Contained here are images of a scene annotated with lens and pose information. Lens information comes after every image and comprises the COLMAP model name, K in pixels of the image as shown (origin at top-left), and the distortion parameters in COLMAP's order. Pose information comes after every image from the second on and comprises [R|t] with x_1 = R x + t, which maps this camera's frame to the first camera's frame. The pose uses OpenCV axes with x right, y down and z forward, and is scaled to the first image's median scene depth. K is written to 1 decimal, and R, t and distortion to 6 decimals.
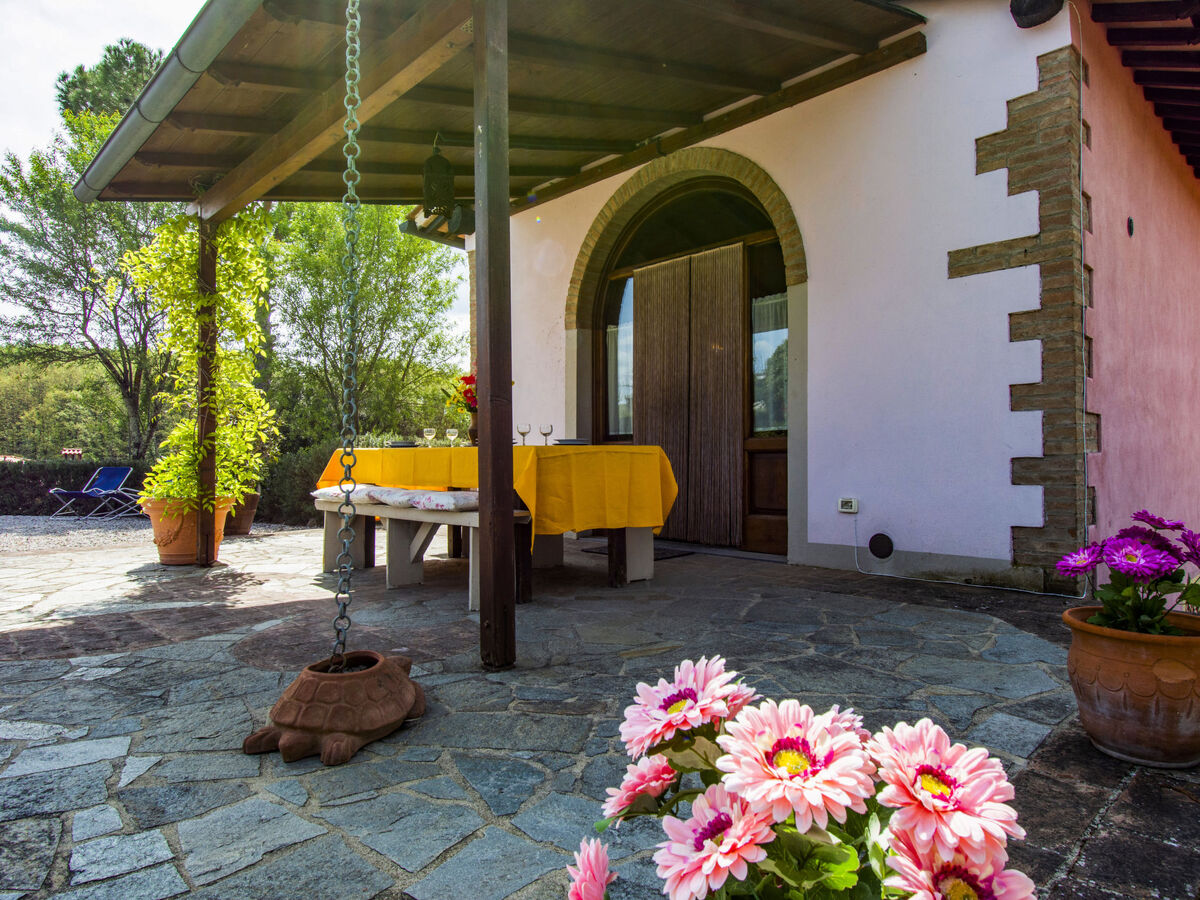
lens RADIAL K [[993.5, 0, 600.0], [0, 993.5, 450.0], [0, 0, 1]] dist [-0.015134, -0.076378]
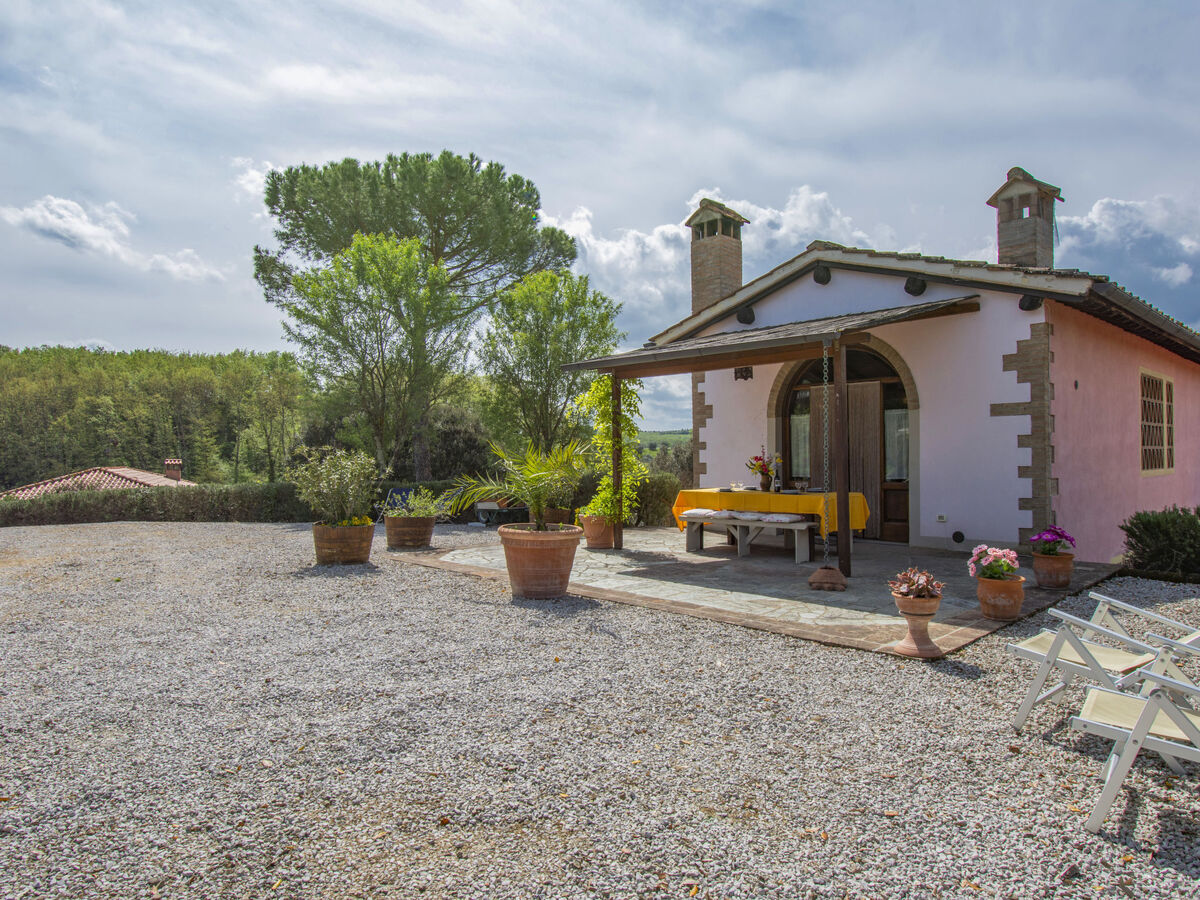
lens RADIAL K [[993.5, 0, 600.0], [0, 993.5, 450.0], [0, 0, 1]] dist [-0.015134, -0.076378]
pose [[0.999924, -0.004673, -0.011400, -0.503540], [0.004665, 0.999989, -0.000667, -0.101393], [0.011403, 0.000614, 0.999935, -1.241725]]
